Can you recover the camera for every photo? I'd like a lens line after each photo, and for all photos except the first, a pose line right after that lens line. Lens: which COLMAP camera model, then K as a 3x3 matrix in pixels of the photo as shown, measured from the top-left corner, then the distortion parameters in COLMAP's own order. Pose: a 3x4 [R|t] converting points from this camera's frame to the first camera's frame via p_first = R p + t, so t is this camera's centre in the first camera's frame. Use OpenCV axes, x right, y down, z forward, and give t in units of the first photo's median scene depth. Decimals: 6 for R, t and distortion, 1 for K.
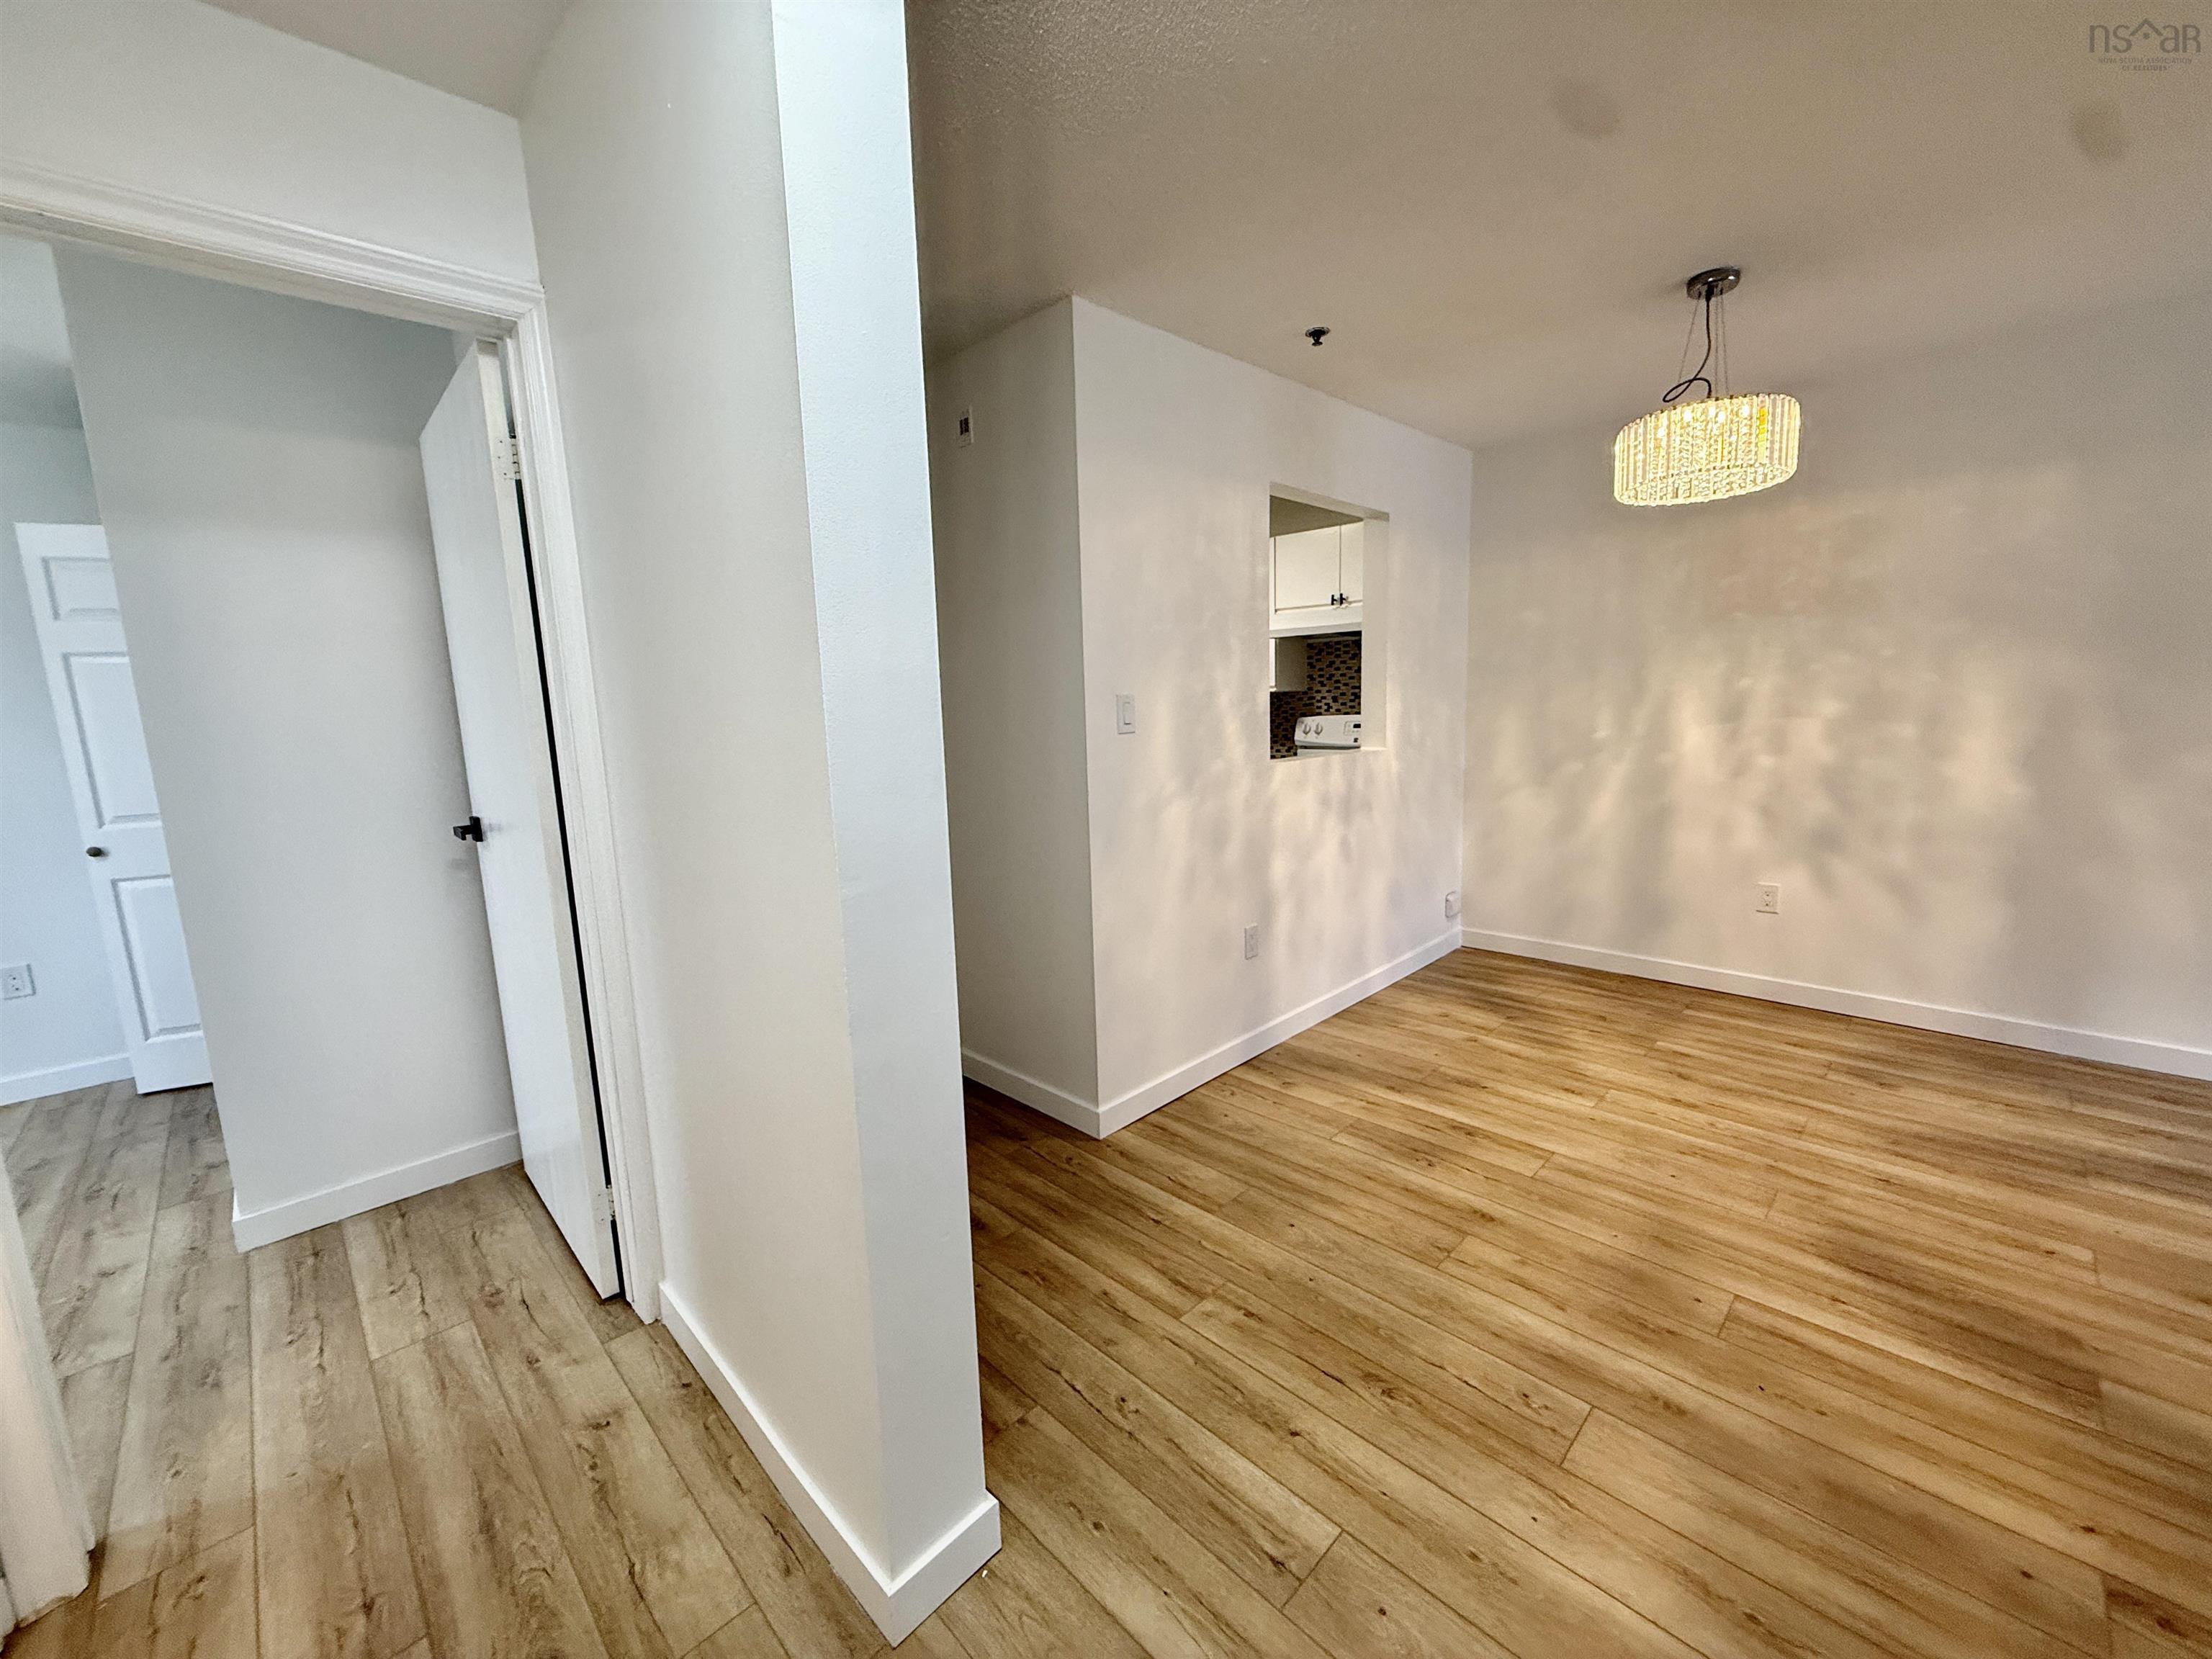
lens RADIAL K [[878.2, 0, 1097.7], [0, 878.2, 828.6], [0, 0, 1]] dist [-0.000160, -0.000174]
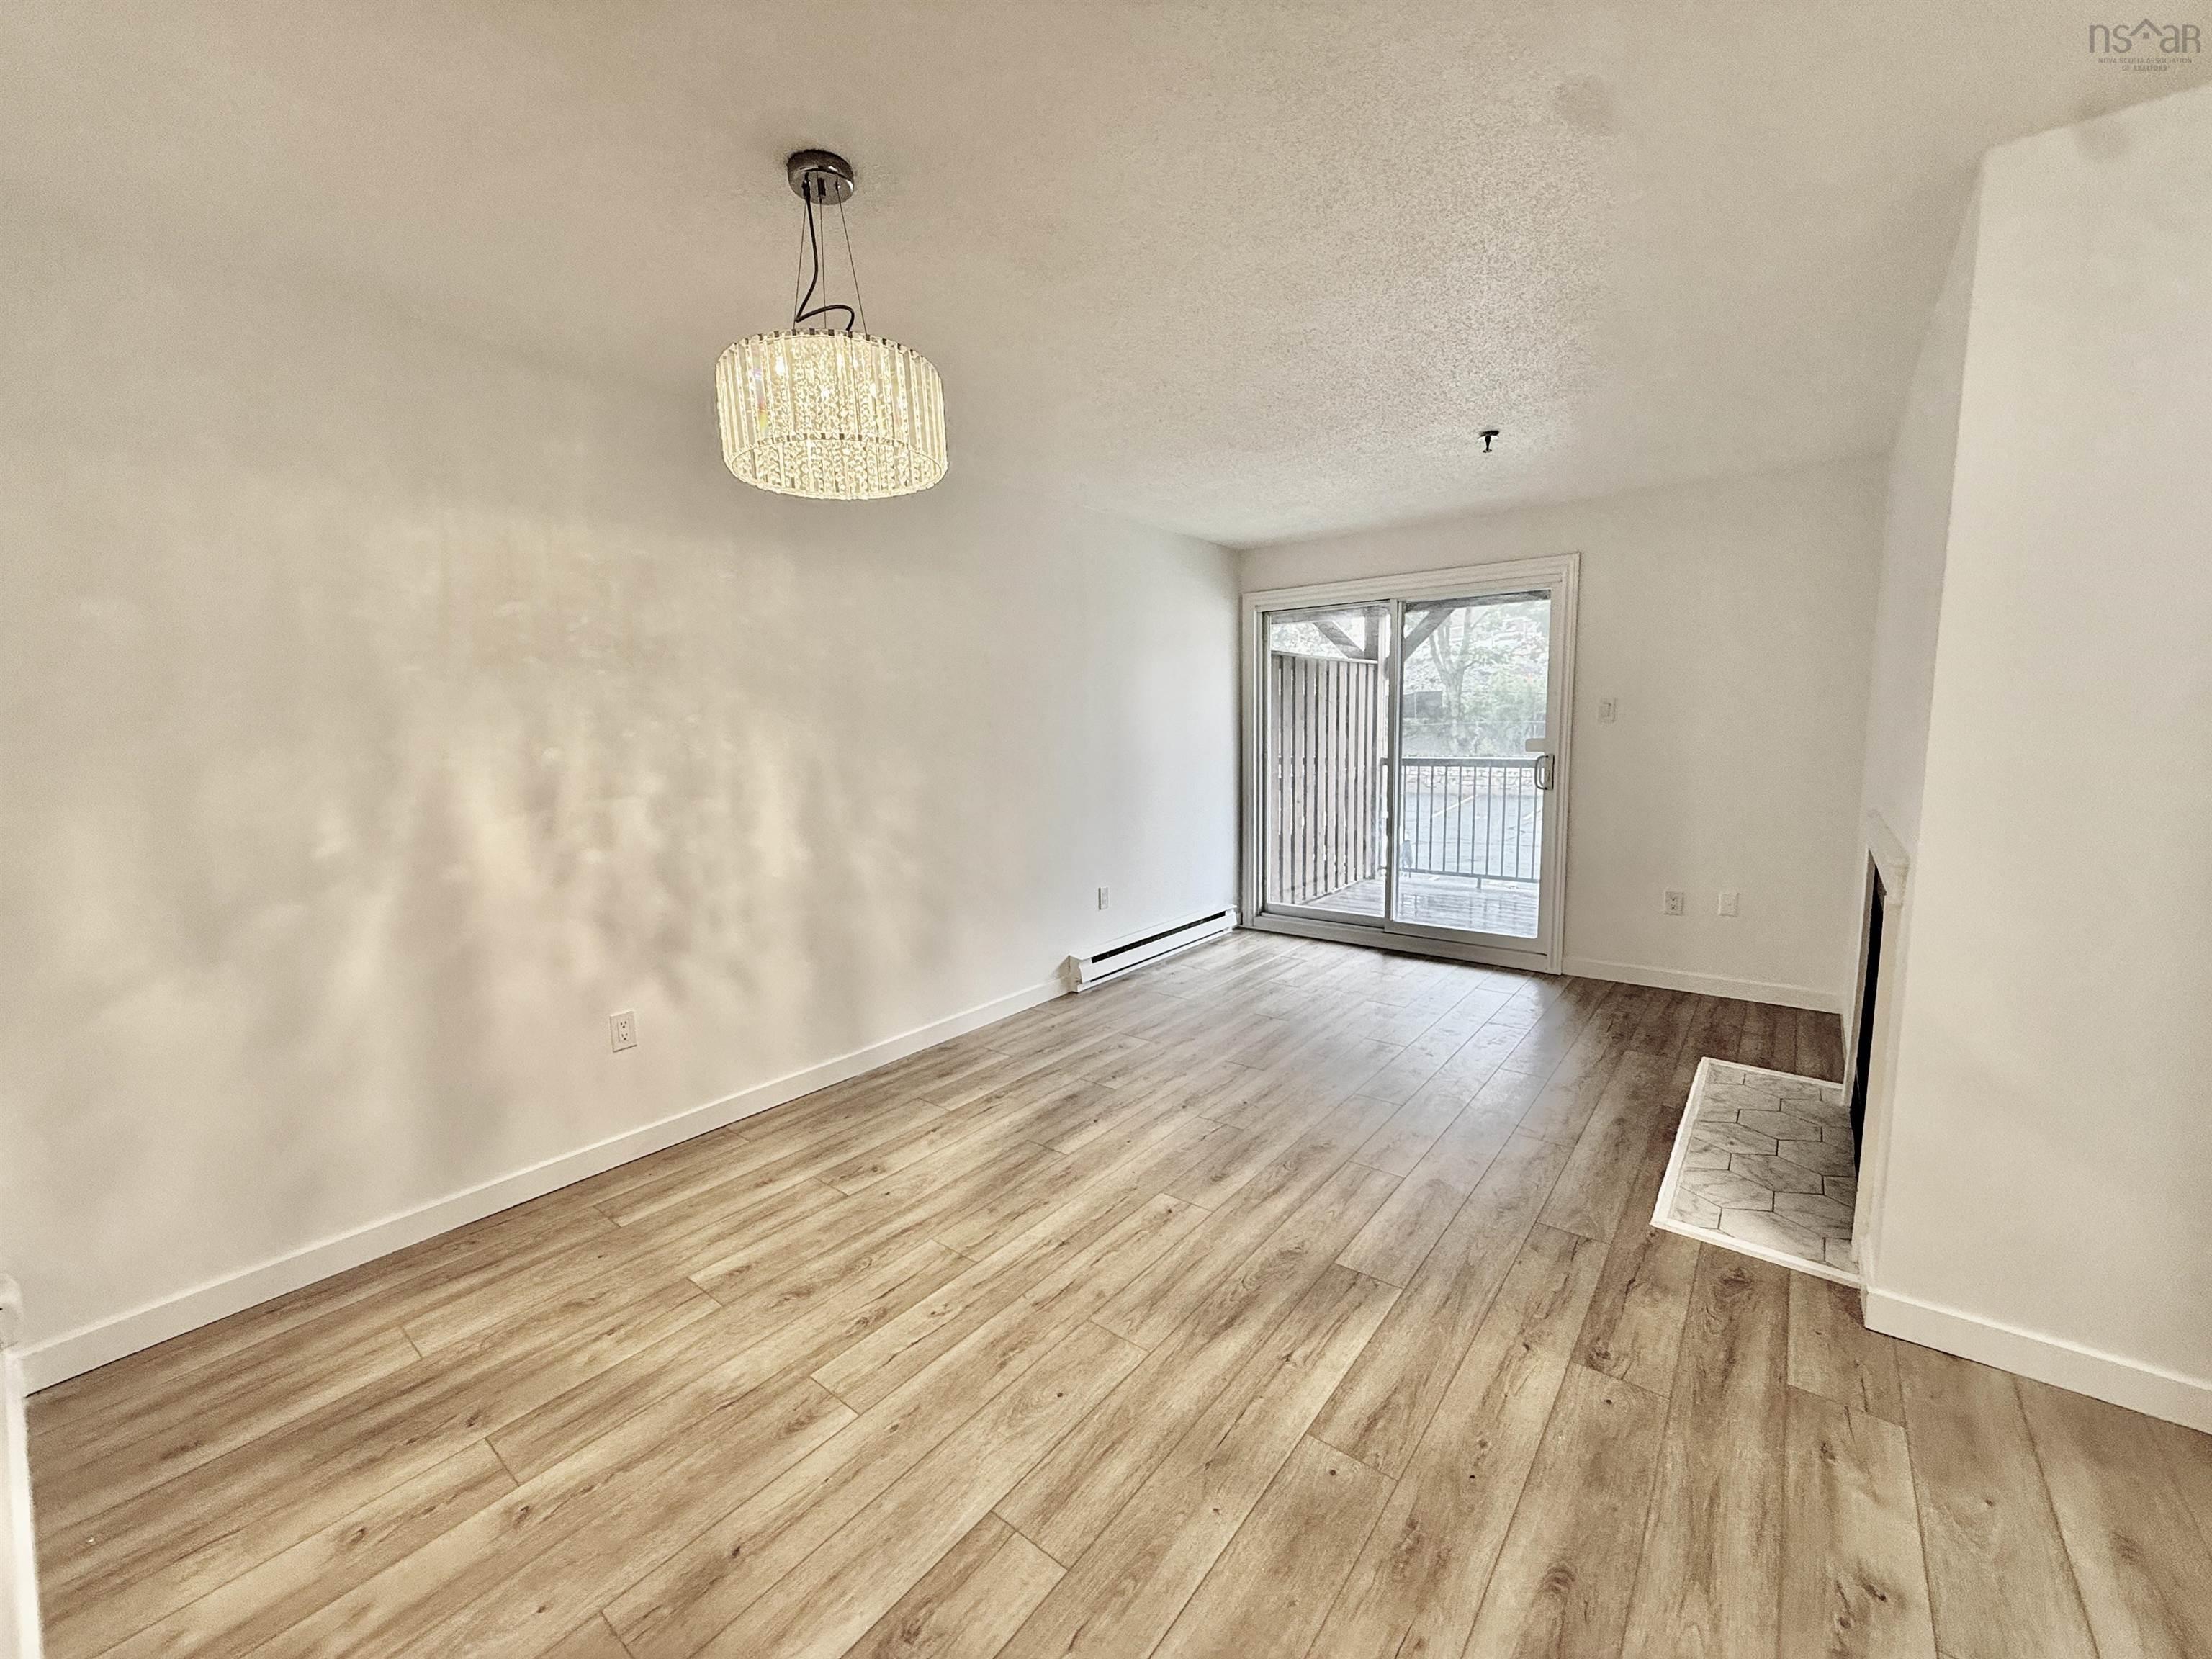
lens RADIAL K [[878.2, 0, 1097.7], [0, 878.2, 828.6], [0, 0, 1]] dist [-0.000160, -0.000174]
pose [[-0.121136, -0.082623, 0.989191, -0.039923], [0.173566, 0.979415, 0.103061, -0.113269], [-0.977344, 0.184174, -0.104302, 0.711340]]
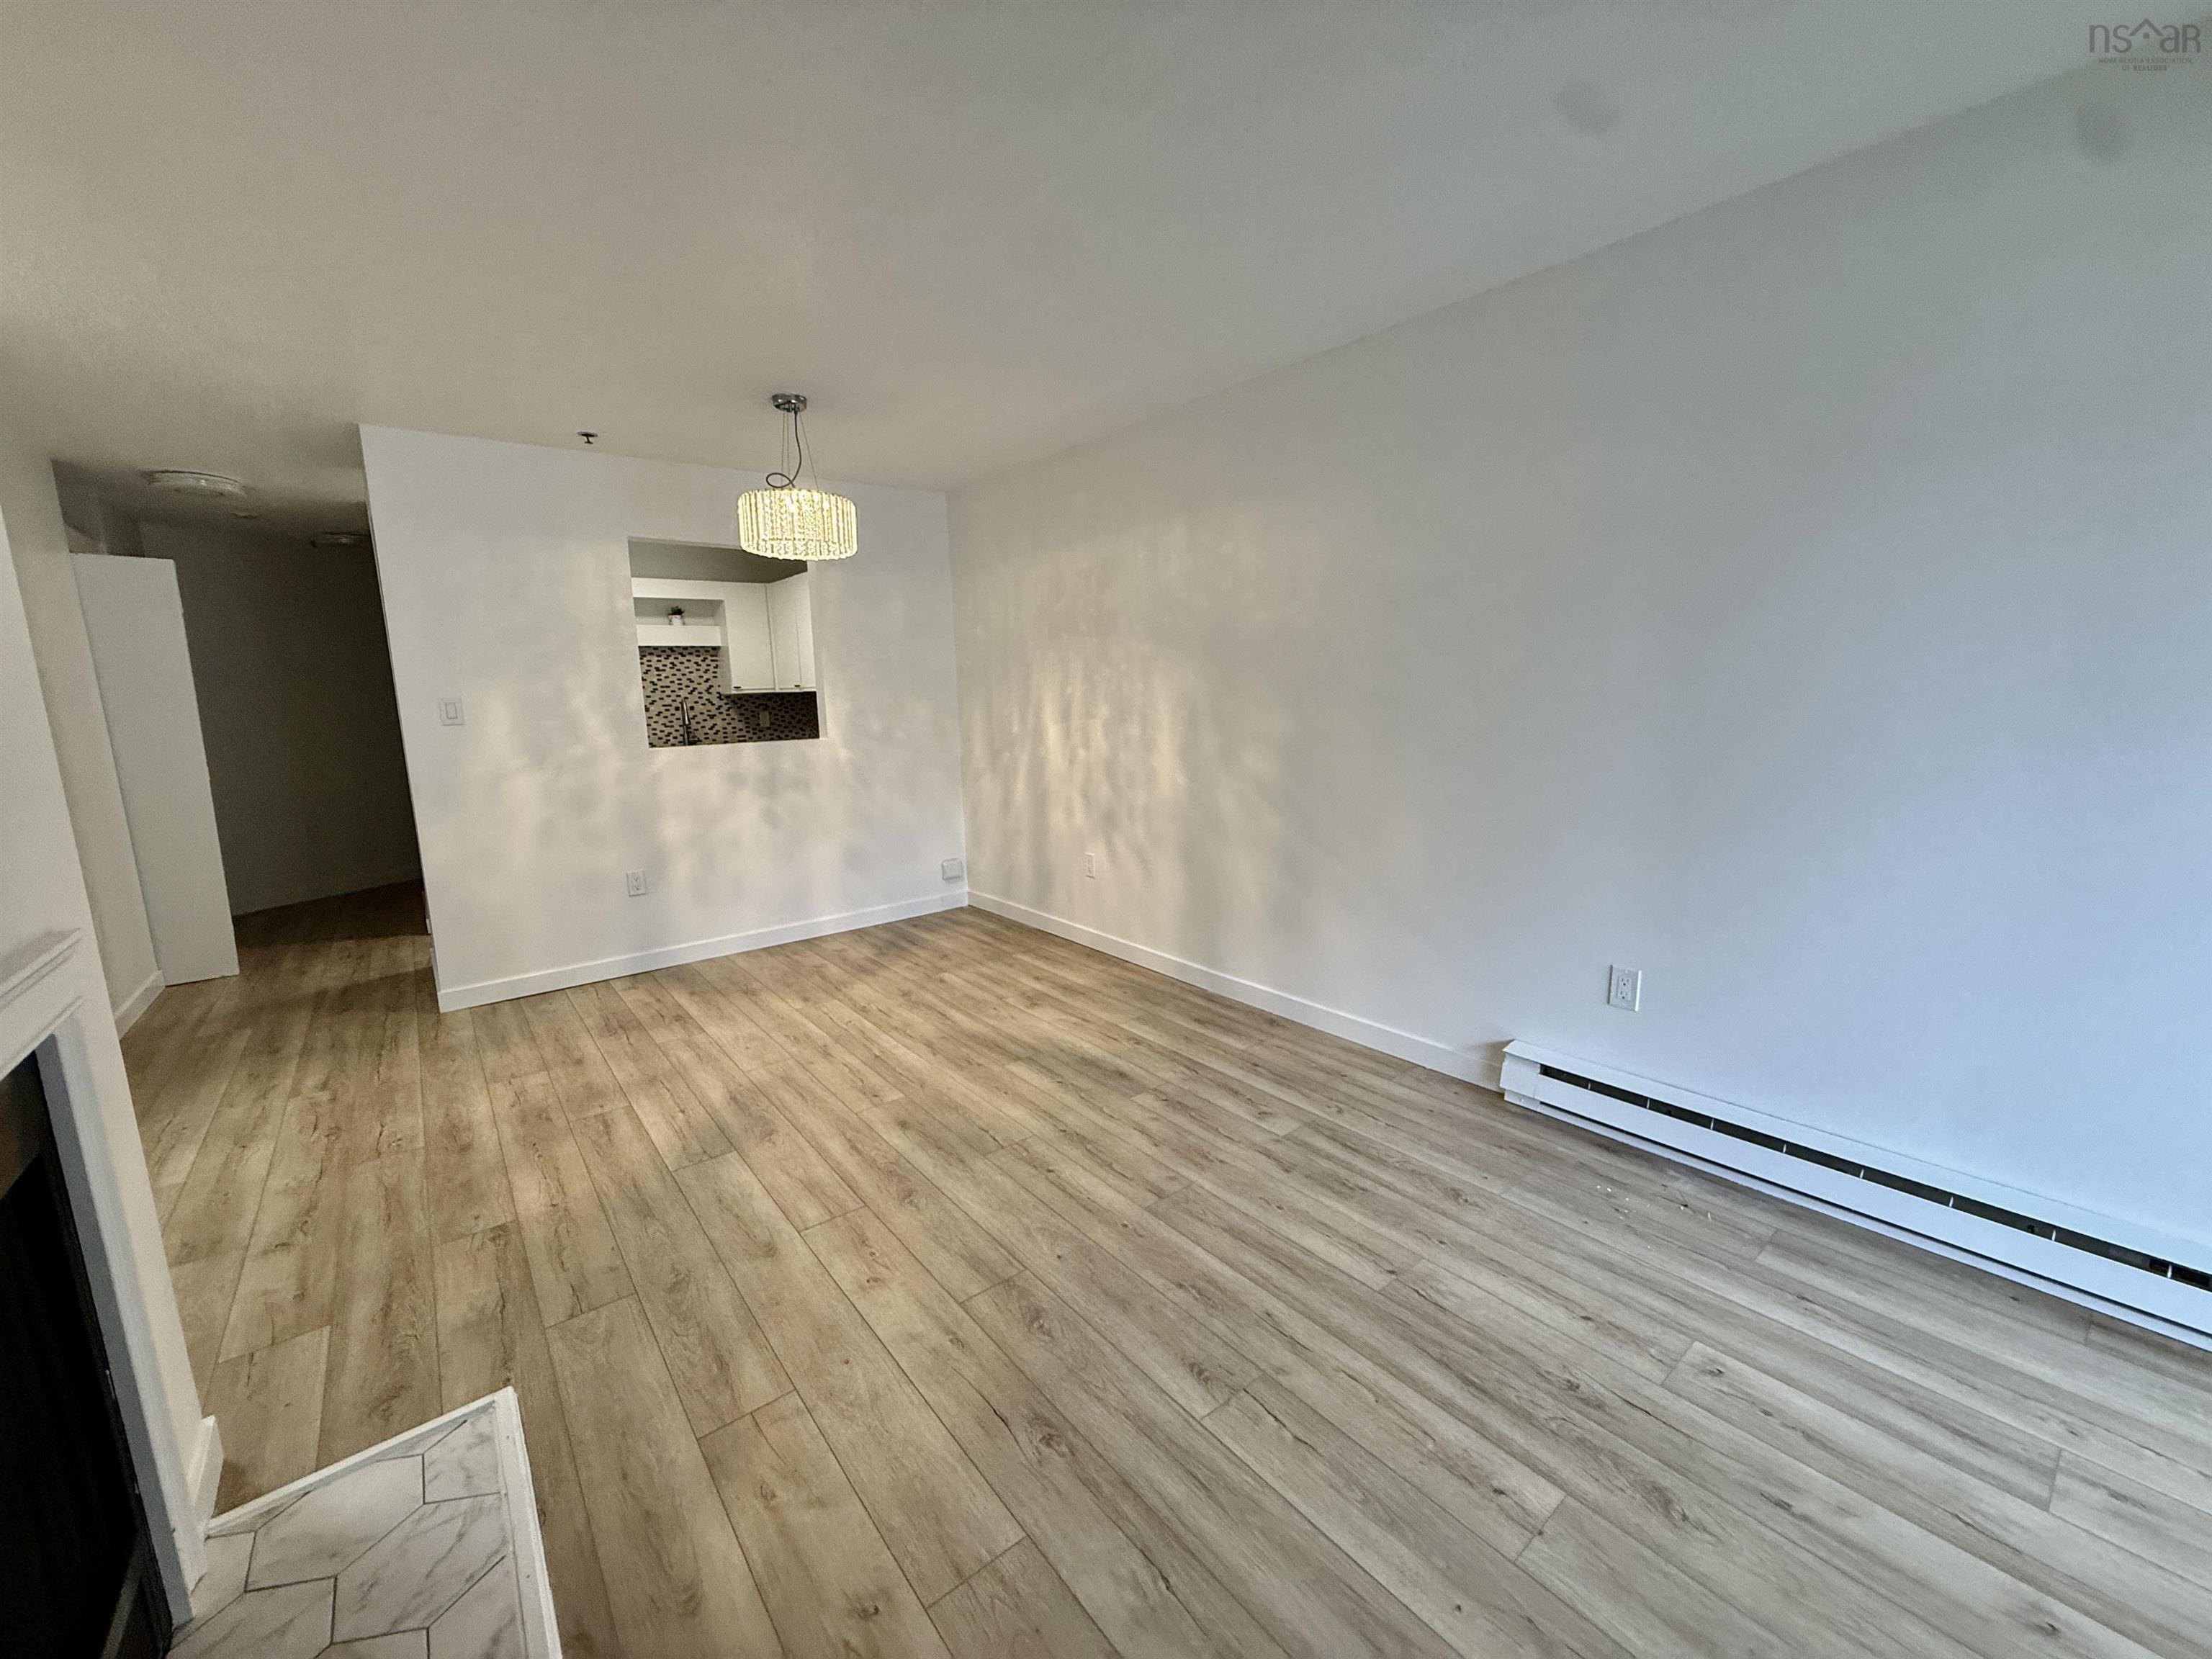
lens RADIAL K [[878.2, 0, 1097.7], [0, 878.2, 828.6], [0, 0, 1]] dist [-0.000160, -0.000174]
pose [[0.994372, 0.025939, -0.102721, 0.997736], [-0.024432, 0.999575, 0.015902, 0.008564], [0.103090, -0.013303, 0.994583, -0.242341]]
